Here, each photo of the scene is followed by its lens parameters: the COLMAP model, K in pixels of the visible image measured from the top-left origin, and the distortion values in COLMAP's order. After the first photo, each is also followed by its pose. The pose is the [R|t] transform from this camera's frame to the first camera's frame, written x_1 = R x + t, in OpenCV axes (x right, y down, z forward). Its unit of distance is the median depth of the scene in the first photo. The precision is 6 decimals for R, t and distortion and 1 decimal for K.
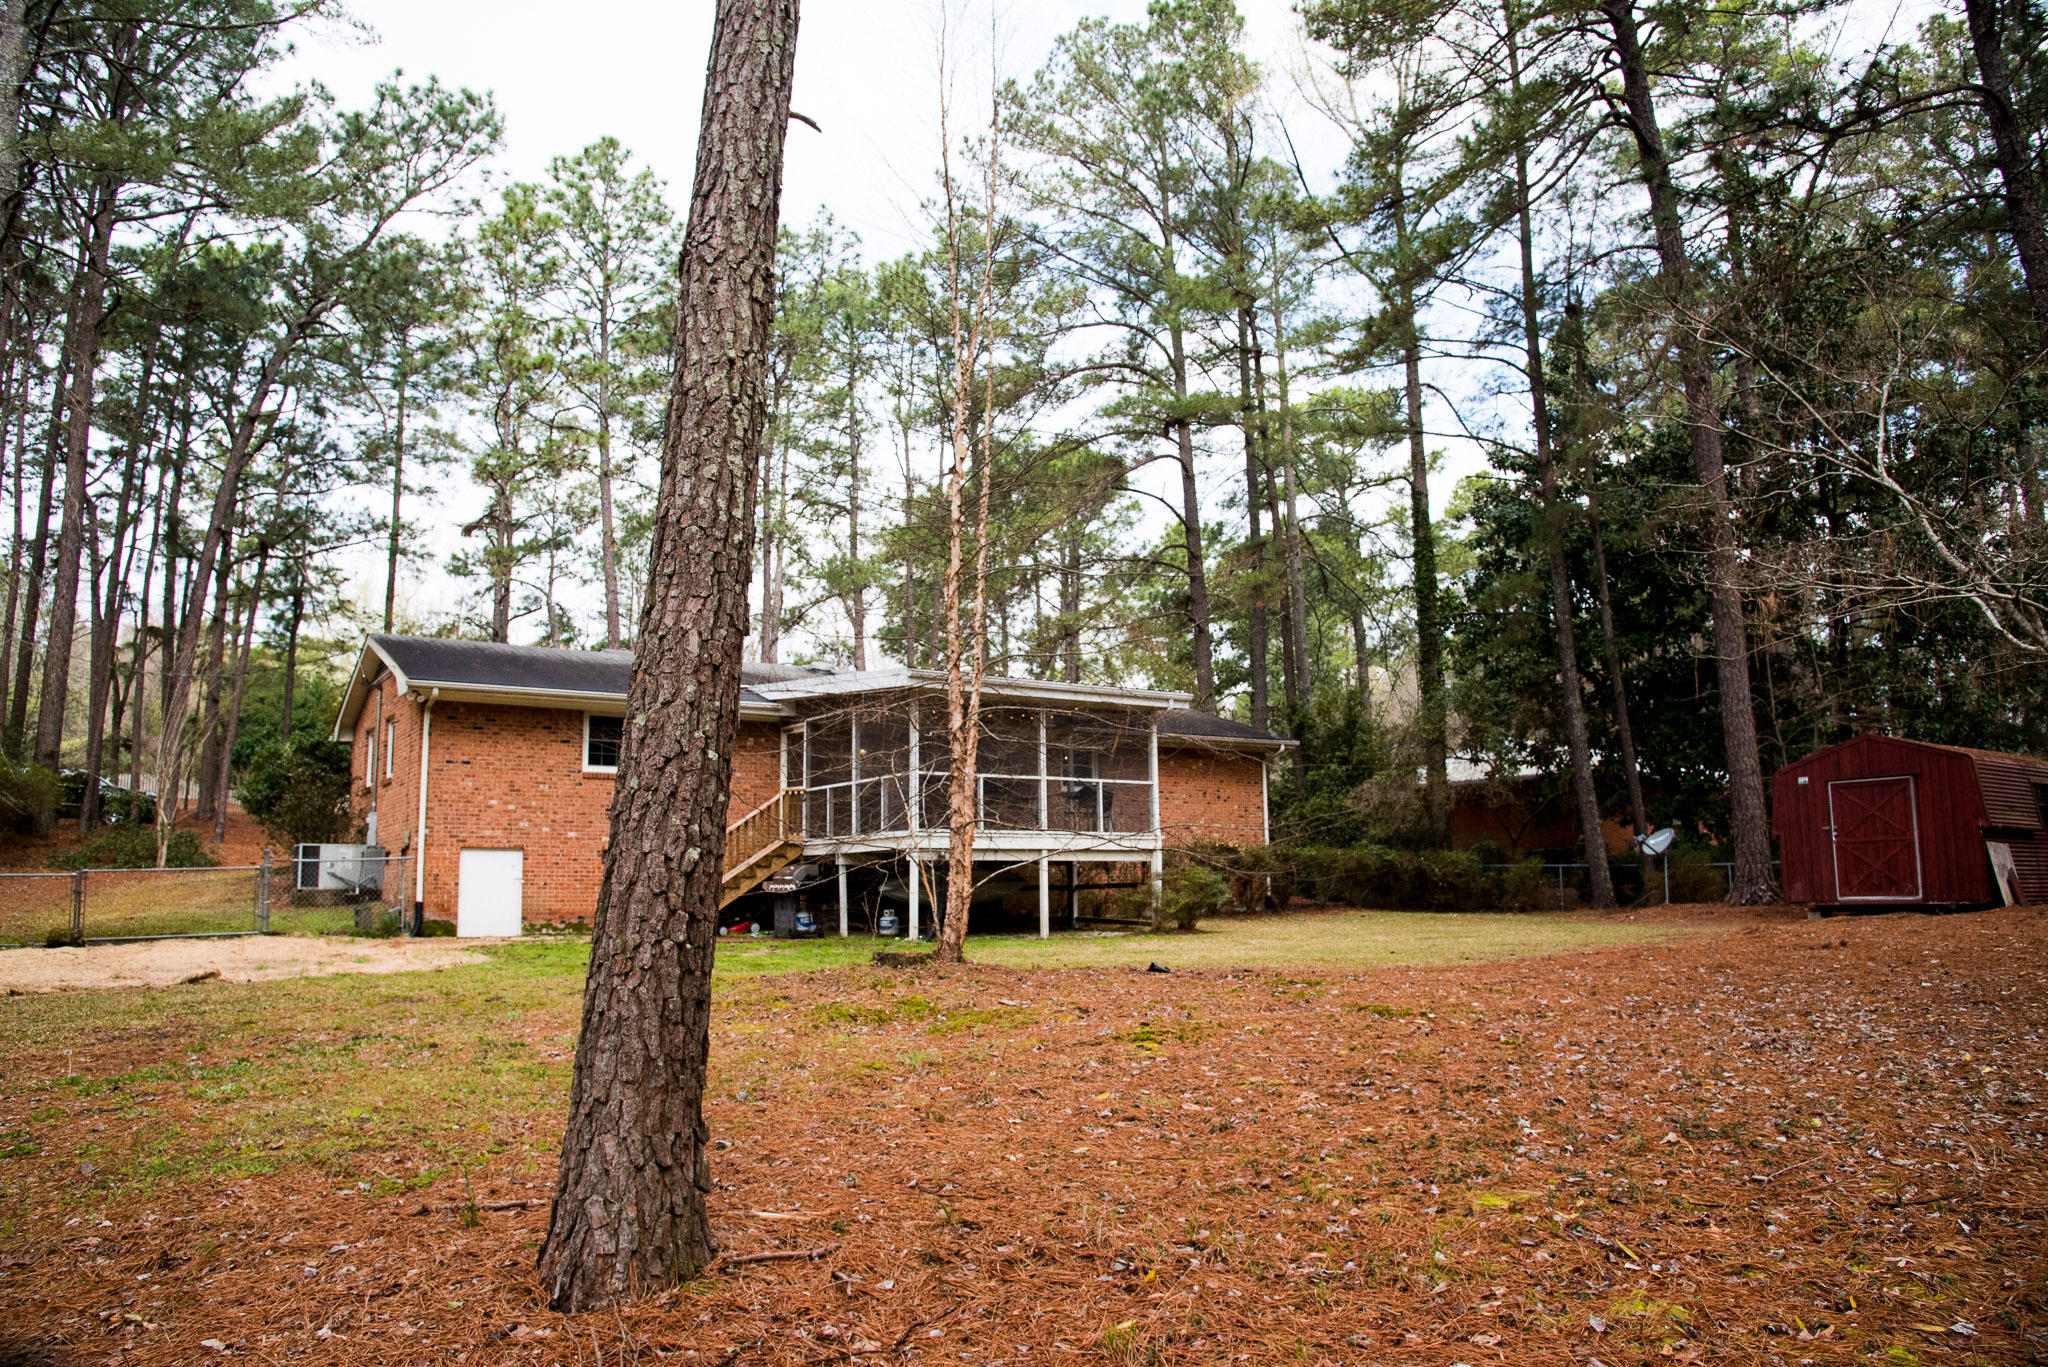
lens RADIAL K [[1477.5, 0, 1024.0], [0, 1477.5, 683.5], [0, 0, 1]] dist [-0.075895, 0.001476]
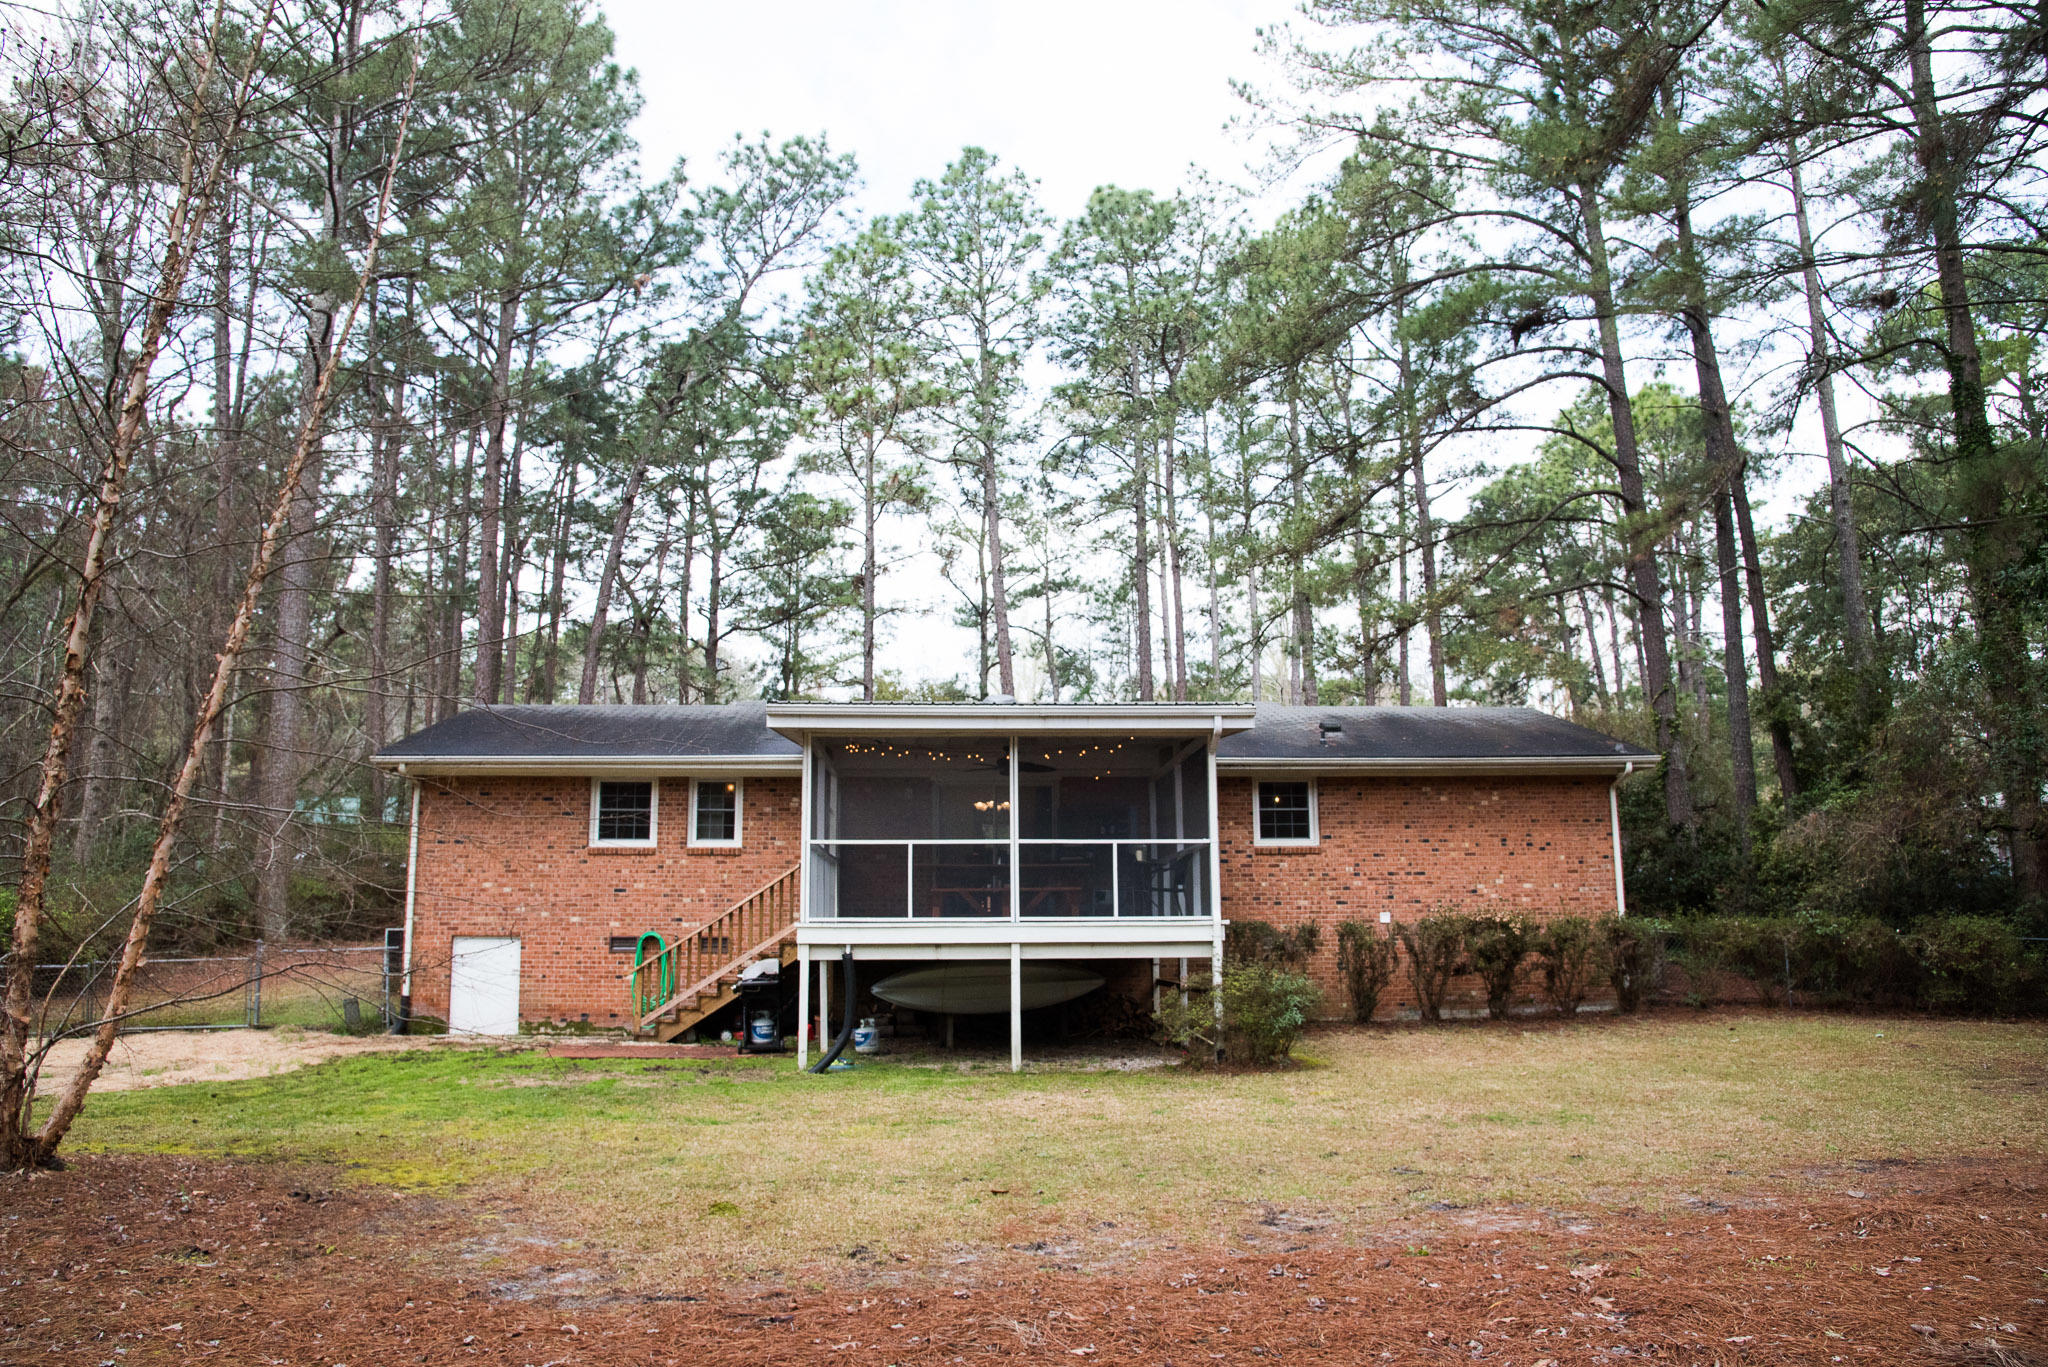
lens RADIAL K [[1477.5, 0, 1024.0], [0, 1477.5, 683.5], [0, 0, 1]] dist [-0.075895, 0.001476]
pose [[0.849118, -0.082604, -0.521704, 0.389196], [0.072442, 0.996575, -0.039888, 0.017006], [0.523212, -0.003923, 0.852193, 0.398337]]
